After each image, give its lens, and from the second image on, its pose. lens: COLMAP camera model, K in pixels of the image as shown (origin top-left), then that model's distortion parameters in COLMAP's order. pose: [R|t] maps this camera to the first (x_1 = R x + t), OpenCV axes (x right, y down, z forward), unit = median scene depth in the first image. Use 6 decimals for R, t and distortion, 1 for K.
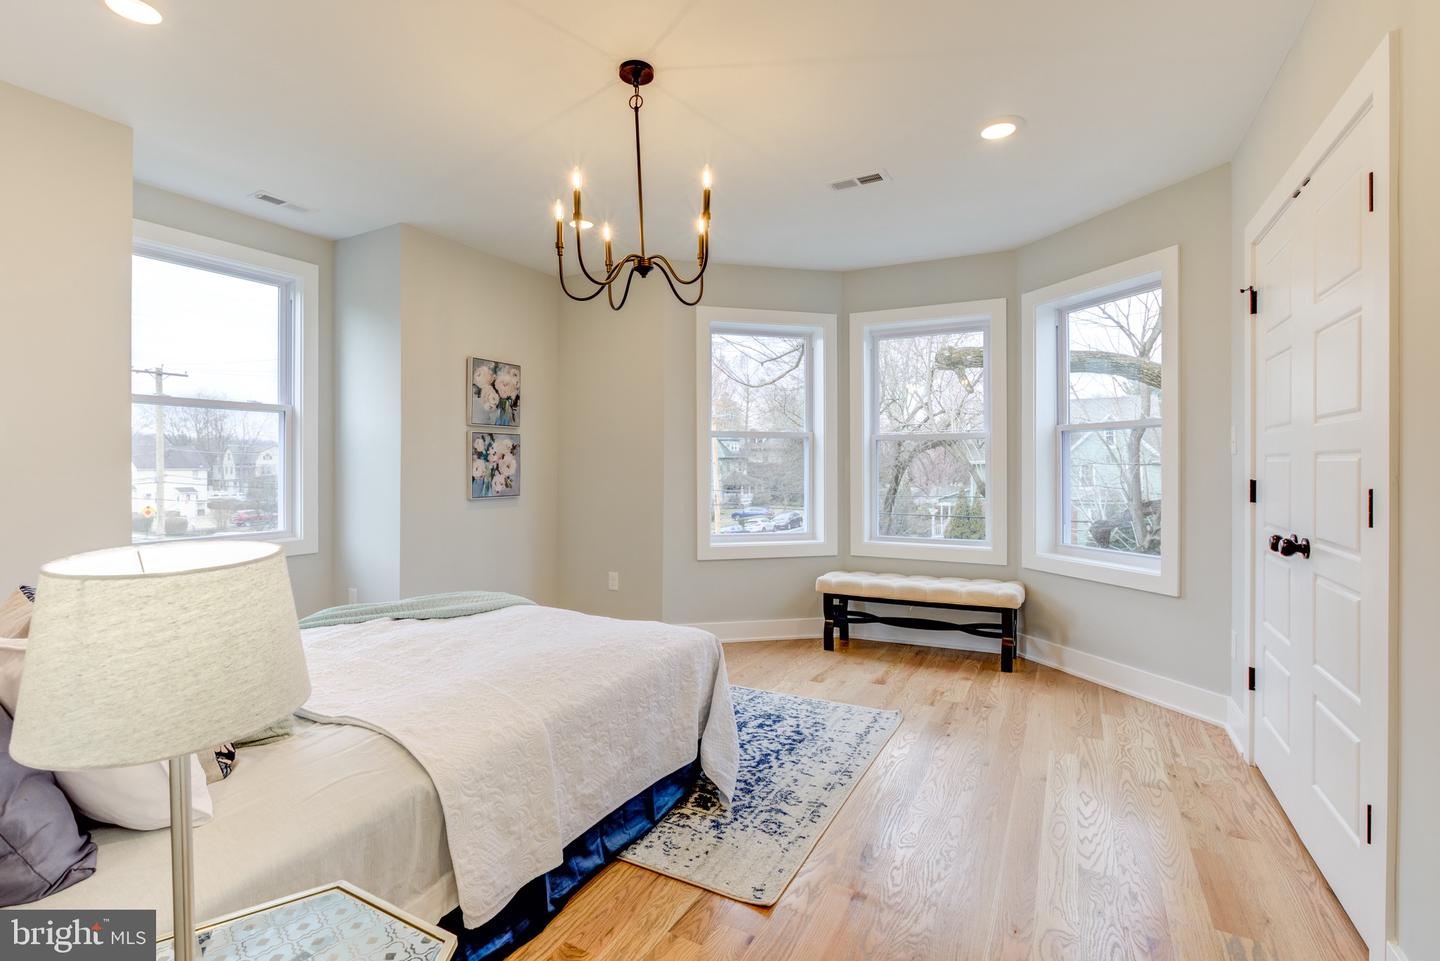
lens RADIAL K [[659.2, 0, 691.4], [0, 659.2, 480.8], [0, 0, 1]] dist [-0.008242, 0.006358]
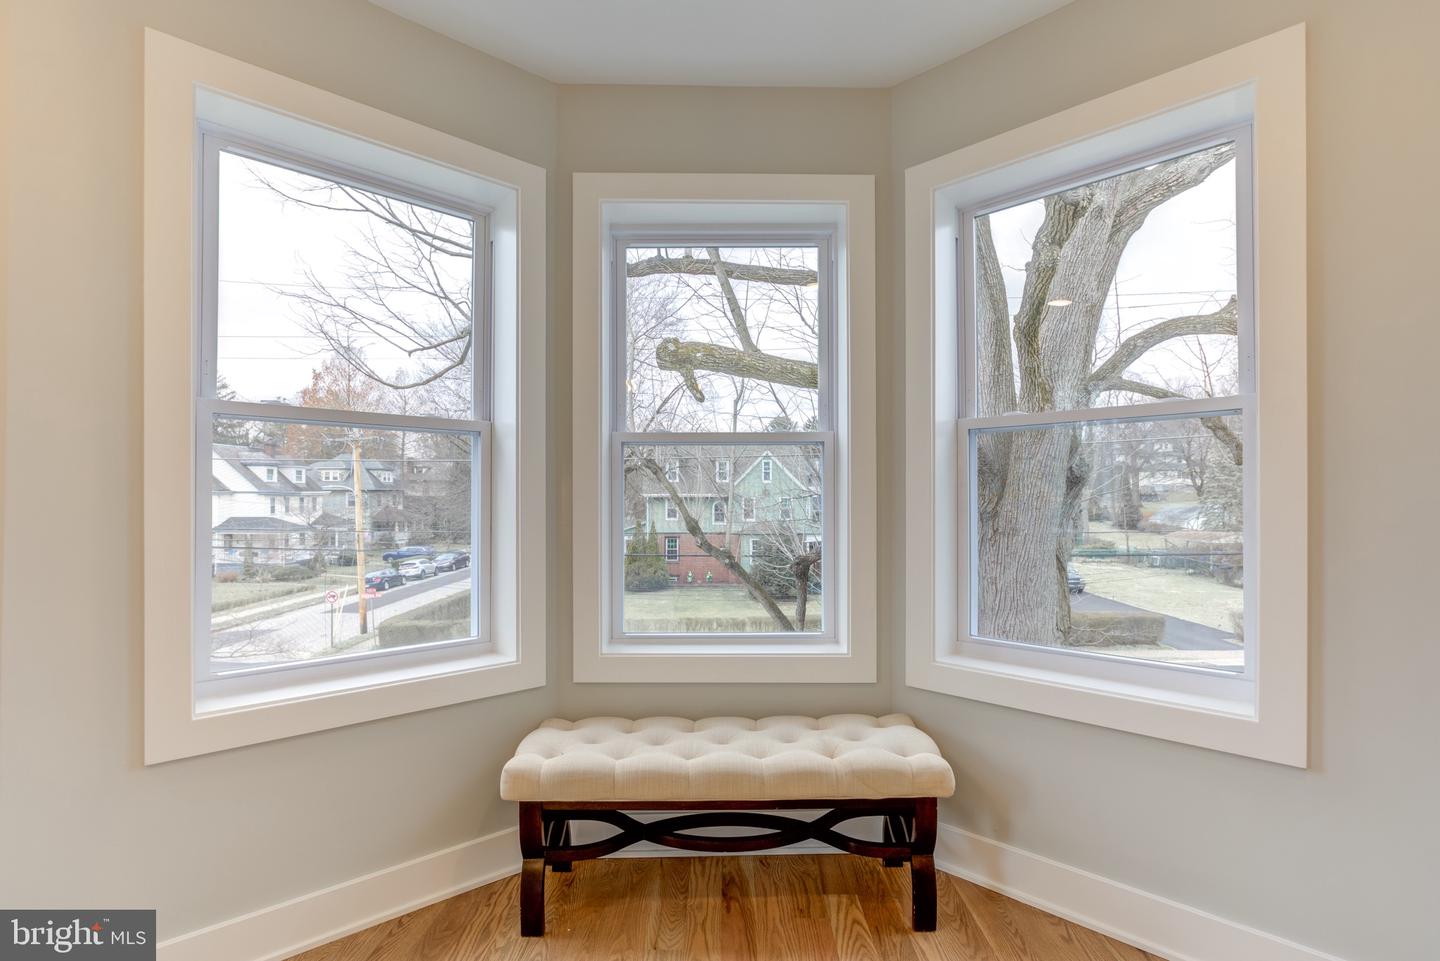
lens RADIAL K [[679.2, 0, 724.4], [0, 679.2, 488.1], [0, 0, 1]] dist [-0.010524, 0.000629]
pose [[0.864697, 0.010591, 0.502182, 0.091398], [0.009491, 0.999255, -0.037417, -0.006432], [-0.502204, 0.037121, 0.863952, 0.531813]]
